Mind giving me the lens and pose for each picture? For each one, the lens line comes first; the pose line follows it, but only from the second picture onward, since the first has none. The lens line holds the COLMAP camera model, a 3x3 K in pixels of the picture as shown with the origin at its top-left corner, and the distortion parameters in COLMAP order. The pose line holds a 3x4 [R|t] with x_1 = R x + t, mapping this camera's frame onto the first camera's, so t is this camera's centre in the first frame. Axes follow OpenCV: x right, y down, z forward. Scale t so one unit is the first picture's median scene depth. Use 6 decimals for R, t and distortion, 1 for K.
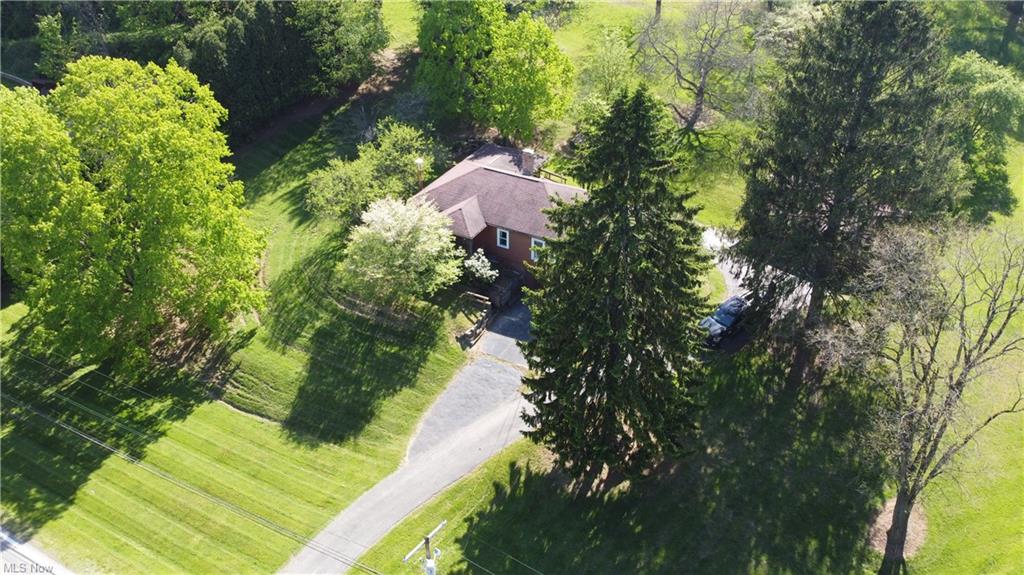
lens RADIAL K [[775.8, 0, 512.3], [0, 775.8, 286.4], [0, 0, 1]] dist [0.018232, -0.027166]
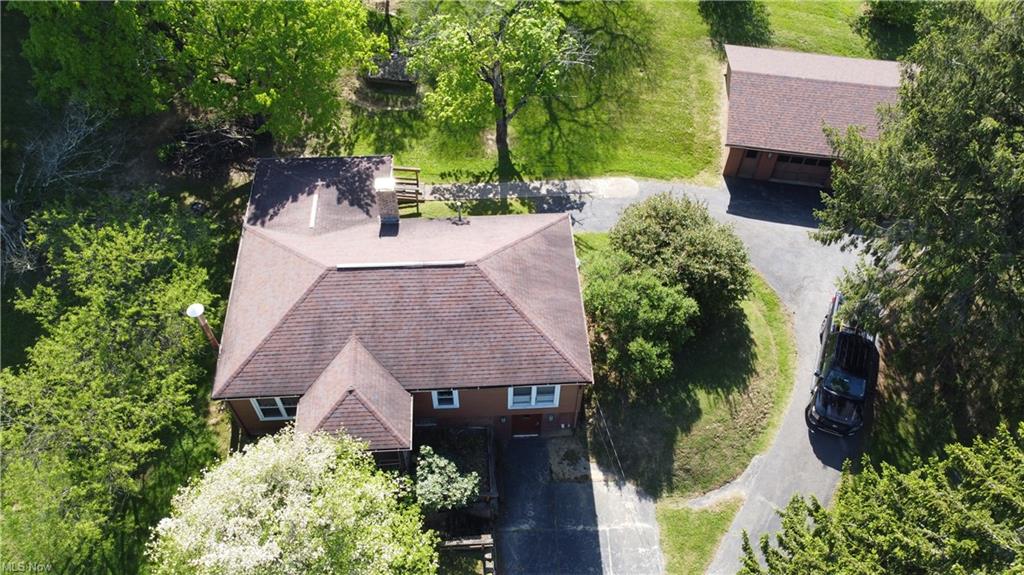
lens RADIAL K [[775.8, 0, 509.7], [0, 775.8, 292.3], [0, 0, 1]] dist [0.018232, -0.027166]
pose [[0.845869, -0.418404, 0.330823, -0.129725], [0.286555, 0.879584, 0.379762, -0.340081], [-0.449880, -0.226430, 0.863908, 0.614968]]
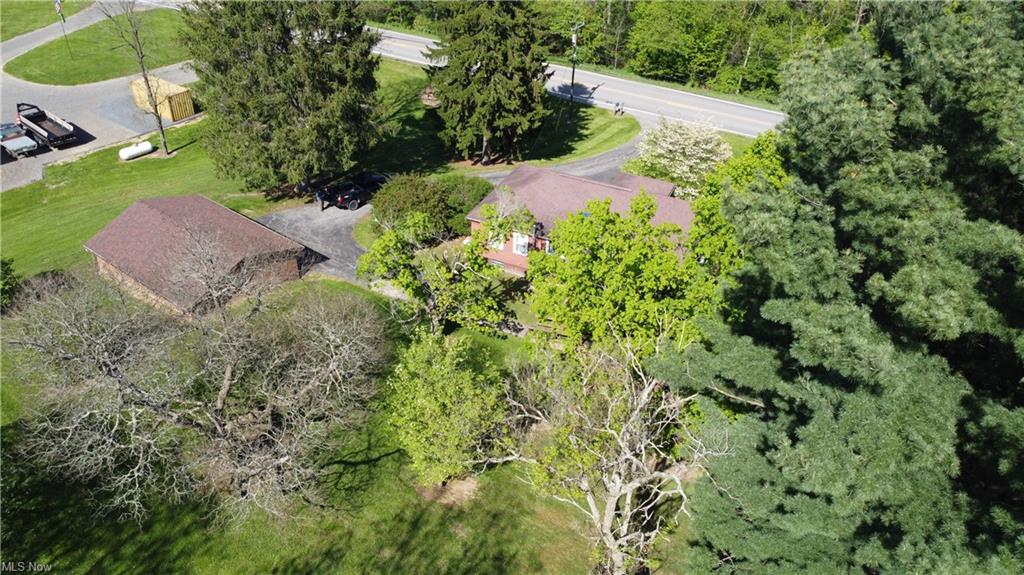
lens RADIAL K [[775.8, 0, 509.5], [0, 775.8, 287.0], [0, 0, 1]] dist [0.018232, -0.027166]
pose [[-0.997057, 0.019485, -0.074142, 0.175595], [-0.062841, 0.346163, 0.936067, -1.001105], [0.043904, 0.937972, -0.343920, 1.582525]]
